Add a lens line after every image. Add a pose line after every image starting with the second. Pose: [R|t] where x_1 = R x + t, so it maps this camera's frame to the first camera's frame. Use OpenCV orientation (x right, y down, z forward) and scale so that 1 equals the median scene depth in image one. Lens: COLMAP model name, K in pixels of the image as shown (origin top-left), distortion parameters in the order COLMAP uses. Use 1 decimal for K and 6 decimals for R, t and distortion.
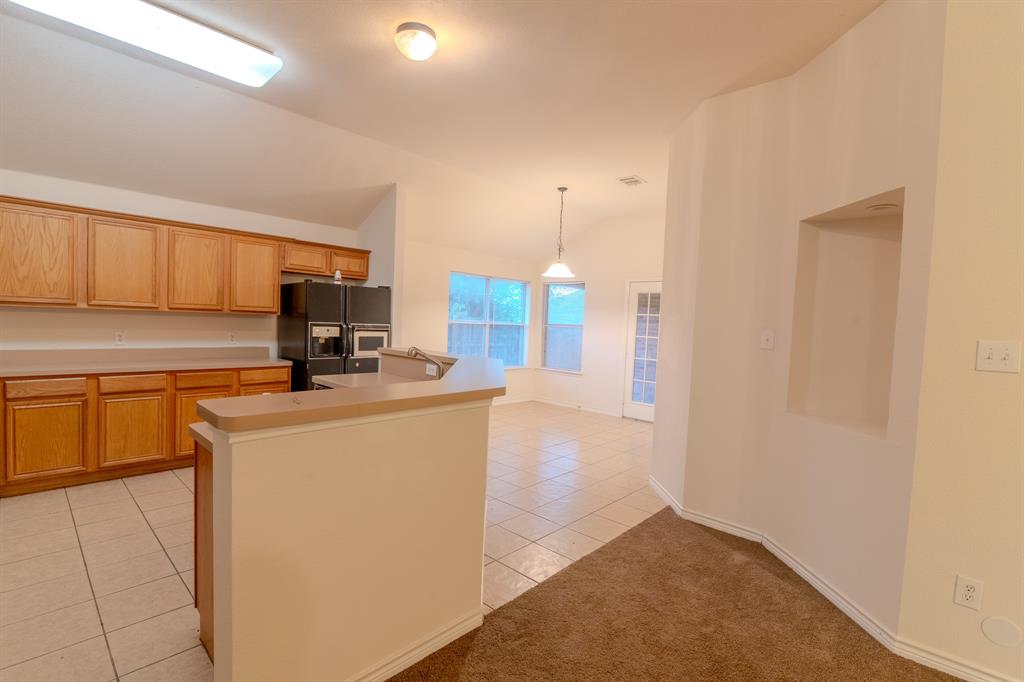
lens RADIAL K [[466.7, 0, 512.0], [0, 466.7, 341.0], [0, 0, 1]] dist [-0.026954, 0.003174]
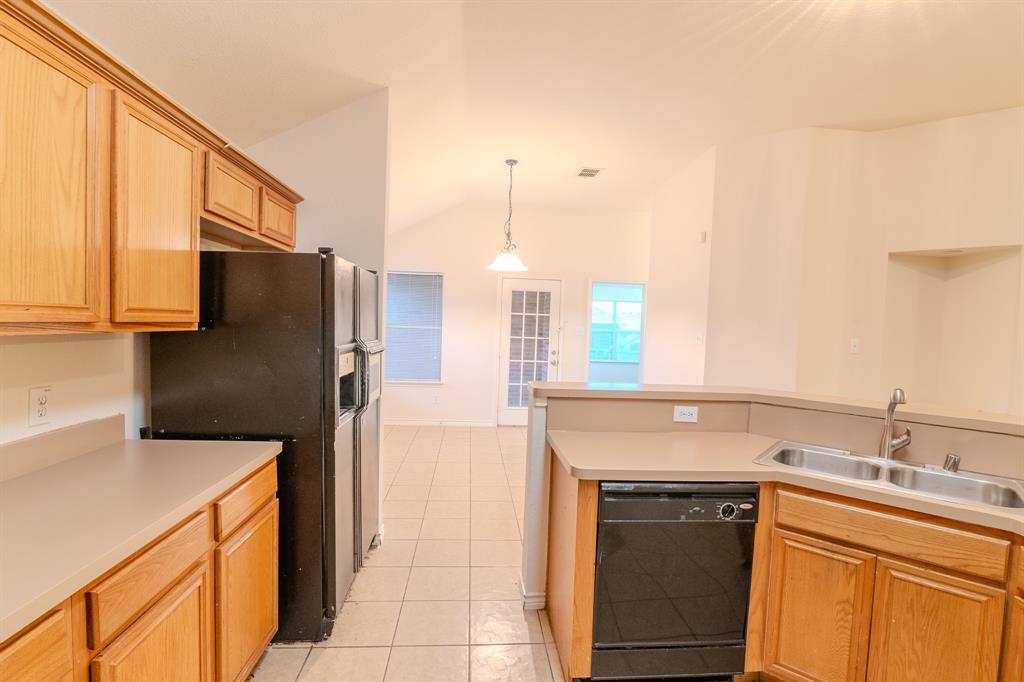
lens RADIAL K [[466.7, 0, 512.0], [0, 466.7, 341.0], [0, 0, 1]] dist [-0.026954, 0.003174]
pose [[0.676582, -0.045686, 0.734949, -0.565407], [0.026102, 0.998934, 0.038067, -0.050815], [-0.735904, -0.006571, 0.677054, 0.502845]]
